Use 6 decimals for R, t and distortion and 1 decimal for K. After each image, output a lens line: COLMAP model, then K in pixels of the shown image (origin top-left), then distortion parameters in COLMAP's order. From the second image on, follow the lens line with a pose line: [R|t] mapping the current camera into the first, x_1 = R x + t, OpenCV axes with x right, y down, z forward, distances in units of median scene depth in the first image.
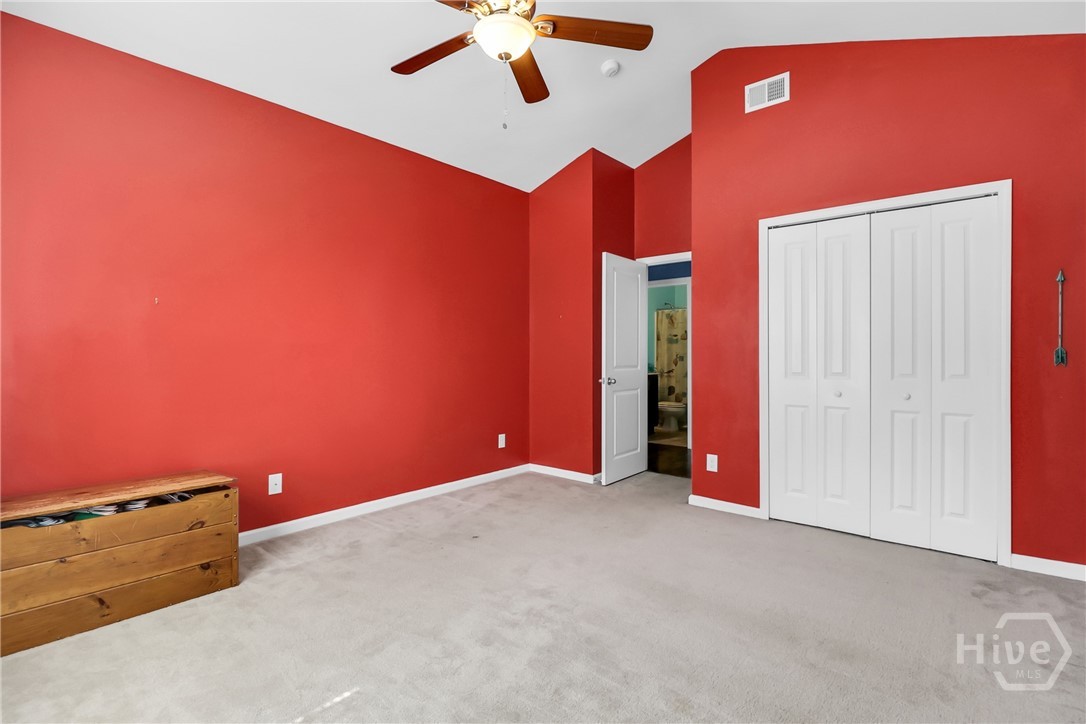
lens RADIAL K [[508.1, 0, 543.0], [0, 508.1, 362.0], [0, 0, 1]] dist [0.000277, -0.013960]
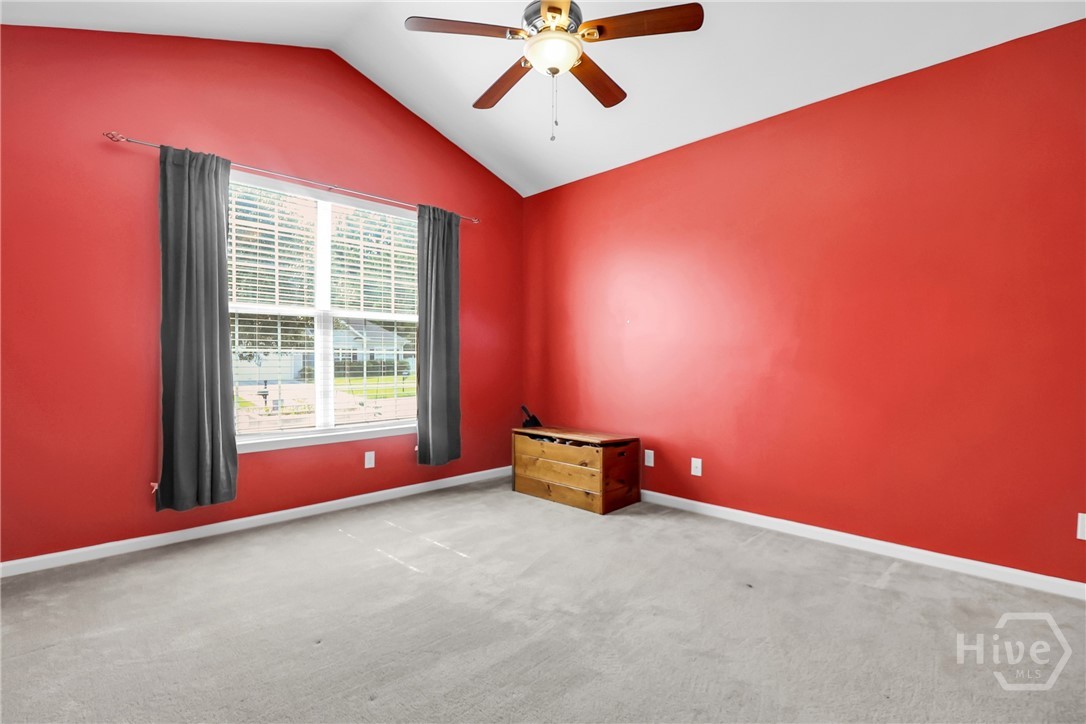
lens RADIAL K [[508.6, 0, 528.5], [0, 508.6, 351.5], [0, 0, 1]] dist [0.001048, -0.013772]
pose [[-0.063673, 0.006982, -0.997946, 0.737639], [-0.015714, 0.999845, 0.007998, -0.037756], [0.997847, 0.016191, -0.063553, 0.719734]]
